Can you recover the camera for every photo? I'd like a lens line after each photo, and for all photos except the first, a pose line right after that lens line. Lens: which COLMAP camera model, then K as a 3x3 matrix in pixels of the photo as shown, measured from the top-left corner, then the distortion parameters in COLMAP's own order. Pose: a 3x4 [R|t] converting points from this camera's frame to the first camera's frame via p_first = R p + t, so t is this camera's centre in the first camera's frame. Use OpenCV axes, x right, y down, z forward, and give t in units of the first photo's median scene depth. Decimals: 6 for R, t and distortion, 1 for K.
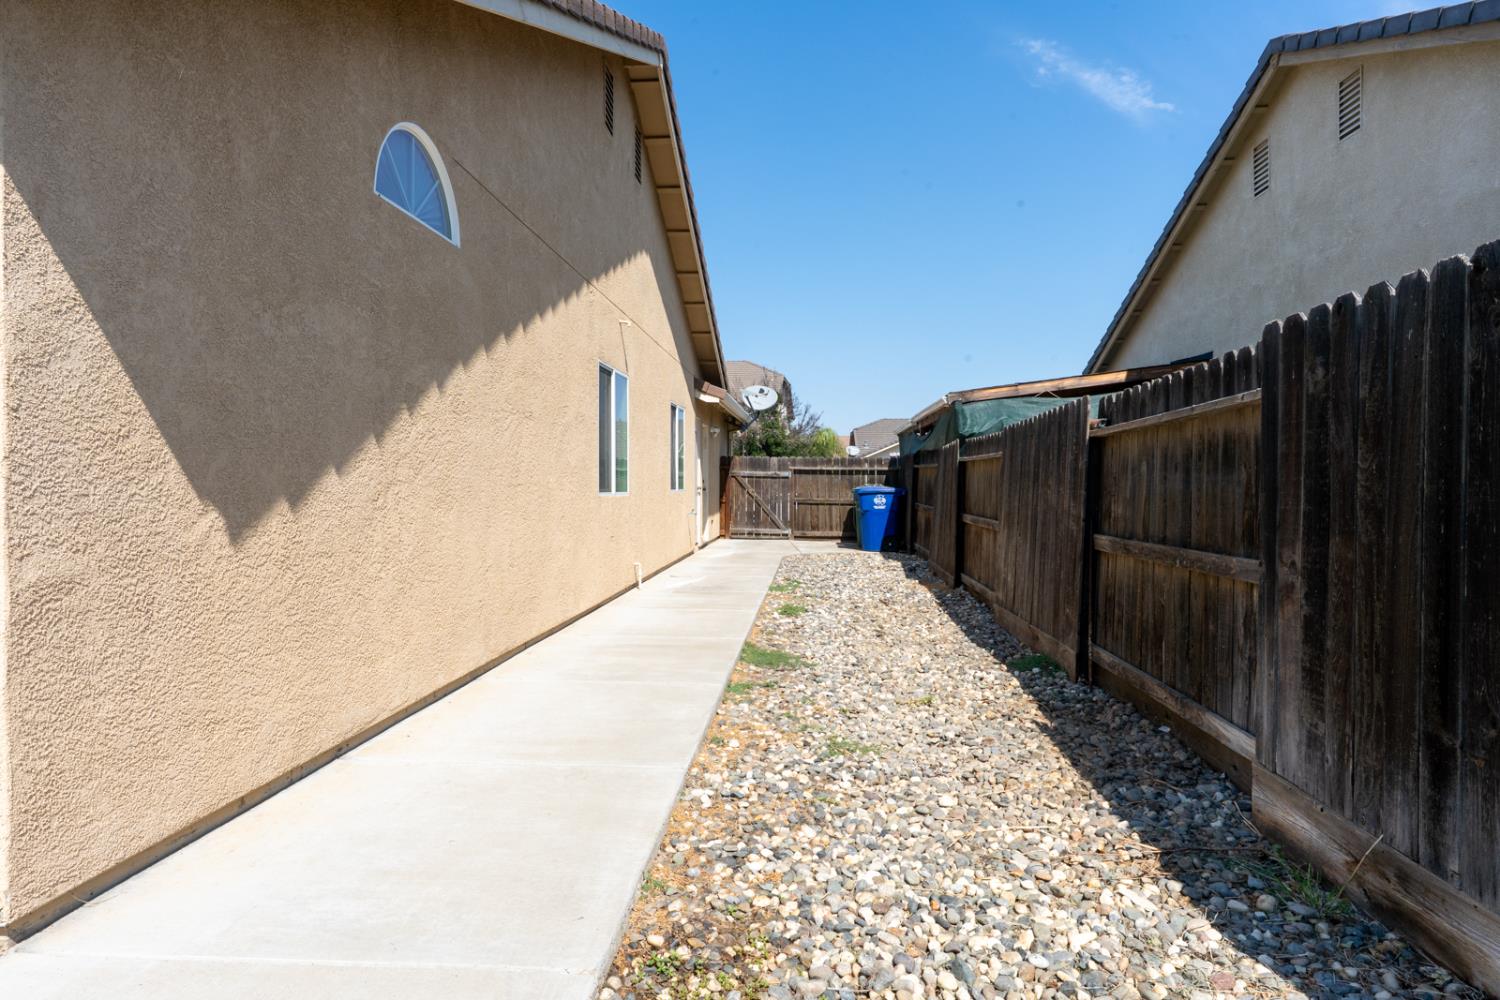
lens RADIAL K [[681.1, 0, 753.9], [0, 681.1, 492.5], [0, 0, 1]] dist [-0.000738, 0.000394]
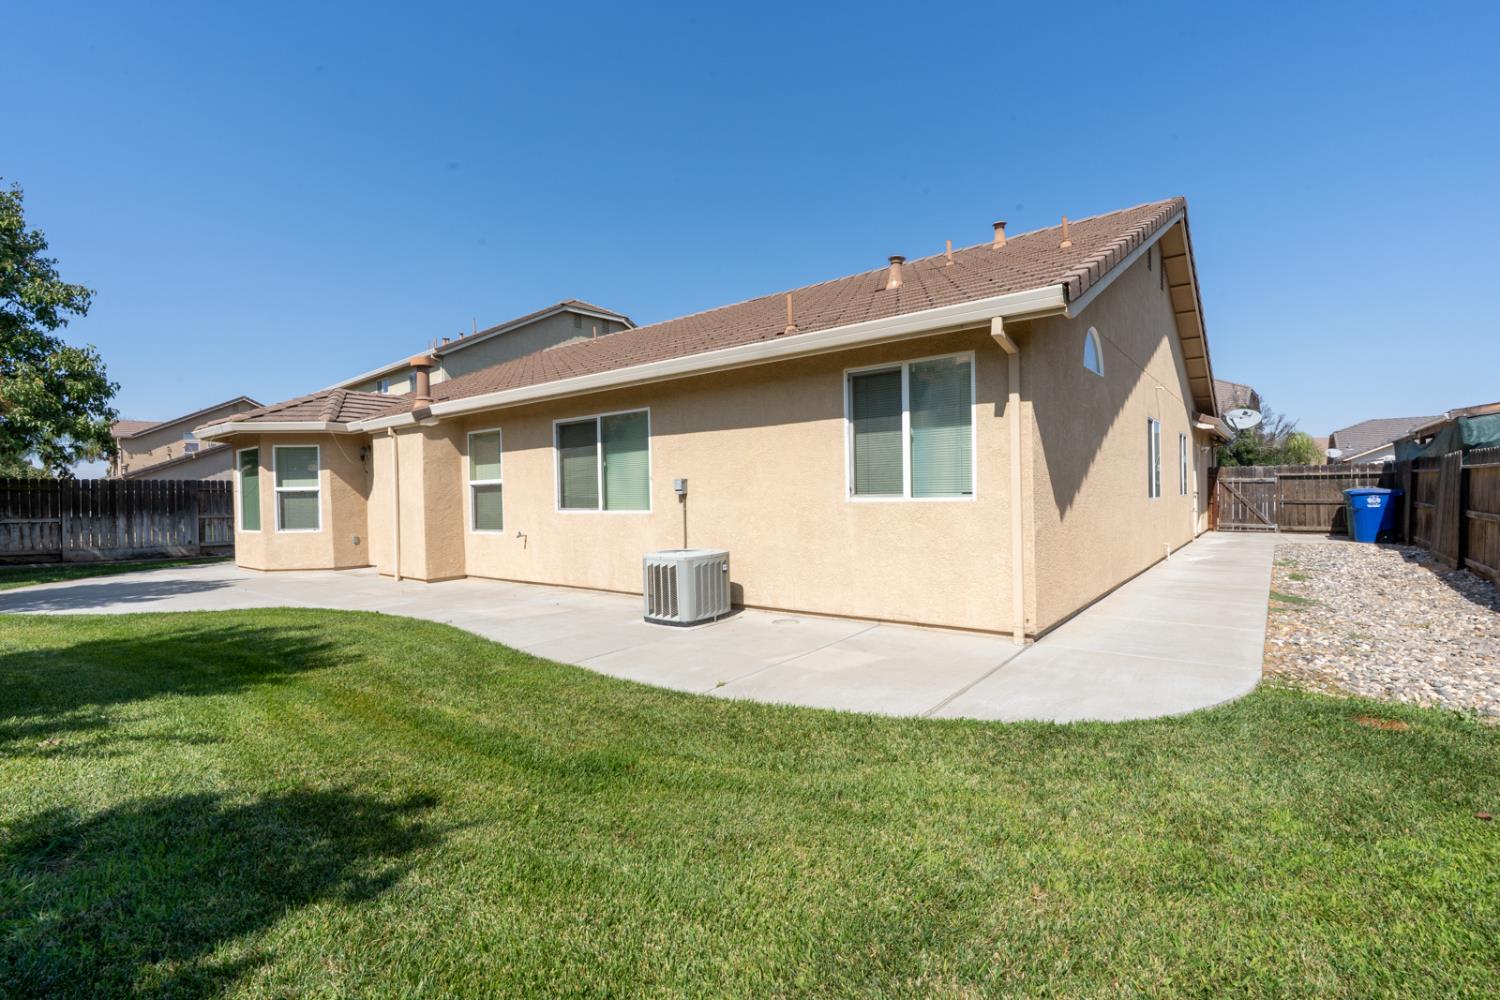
lens RADIAL K [[670.6, 0, 776.6], [0, 670.6, 500.4], [0, 0, 1]] dist [0.012143, -0.000021]
pose [[0.865854, -0.011121, -0.500174, -0.135182], [0.014915, 0.999882, 0.003588, -0.008427], [0.500075, -0.010567, 0.865918, -0.581486]]
